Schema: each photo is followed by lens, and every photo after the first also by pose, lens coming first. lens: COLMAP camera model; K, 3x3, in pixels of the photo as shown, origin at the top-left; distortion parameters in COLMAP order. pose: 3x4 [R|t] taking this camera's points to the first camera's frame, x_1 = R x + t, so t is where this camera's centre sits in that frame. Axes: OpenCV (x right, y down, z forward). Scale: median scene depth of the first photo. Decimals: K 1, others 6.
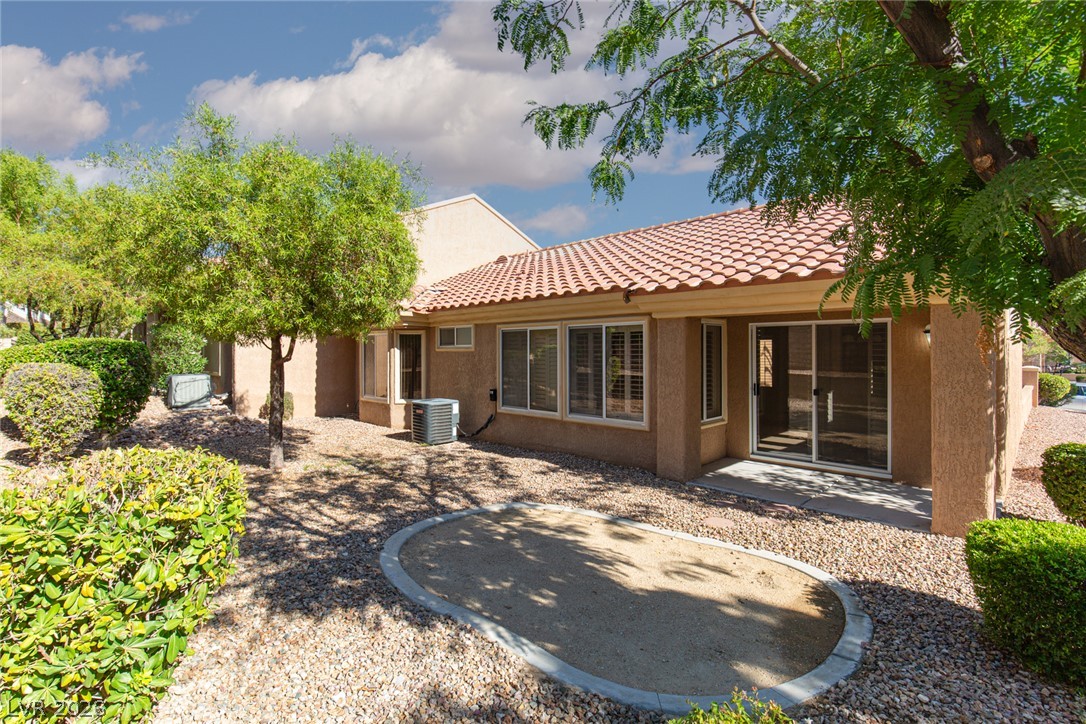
lens RADIAL K [[492.6, 0, 544.9], [0, 492.6, 368.8], [0, 0, 1]] dist [0.005451, 0.000230]
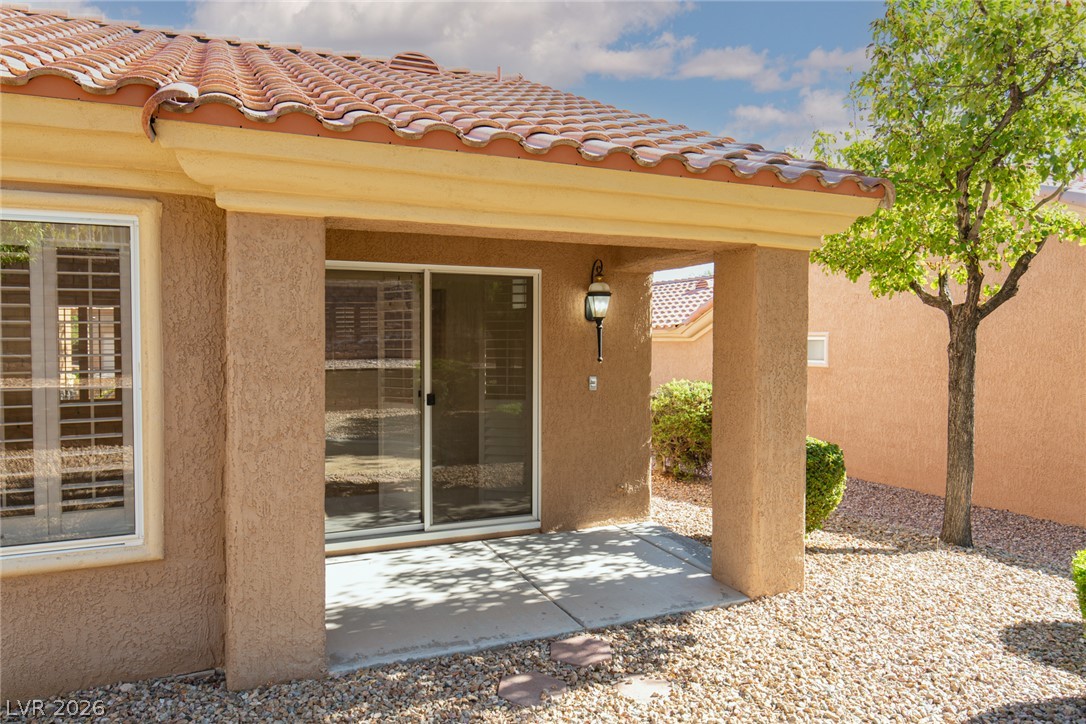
lens RADIAL K [[740.0, 0, 544.4], [0, 740.0, 365.6], [0, 0, 1]] dist [0.003551, 0.001059]
pose [[0.378651, -0.033957, 0.924916, -0.153466], [0.030528, 0.999241, 0.024188, -0.005038], [-0.925036, 0.019077, 0.379400, 0.620749]]
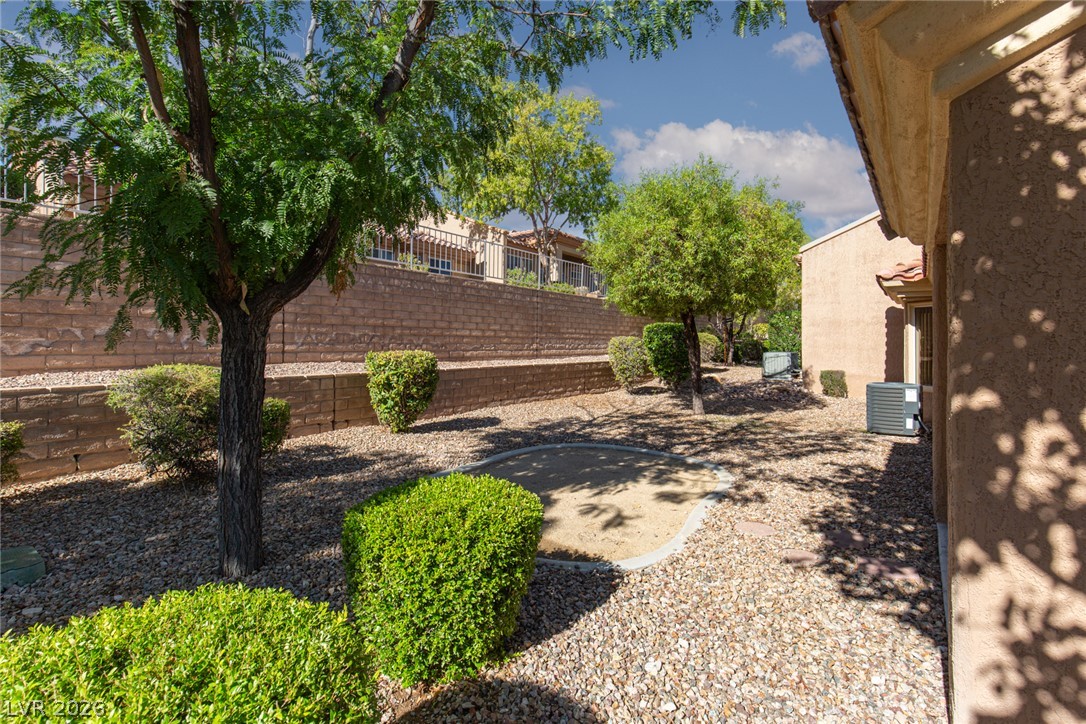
lens RADIAL K [[492.6, 0, 544.9], [0, 492.6, 368.8], [0, 0, 1]] dist [0.005451, 0.000230]
pose [[0.121921, 0.042295, -0.991638, 0.788221], [-0.025111, 0.998903, 0.039518, 0.034252], [0.992222, 0.020083, 0.122850, 0.438138]]
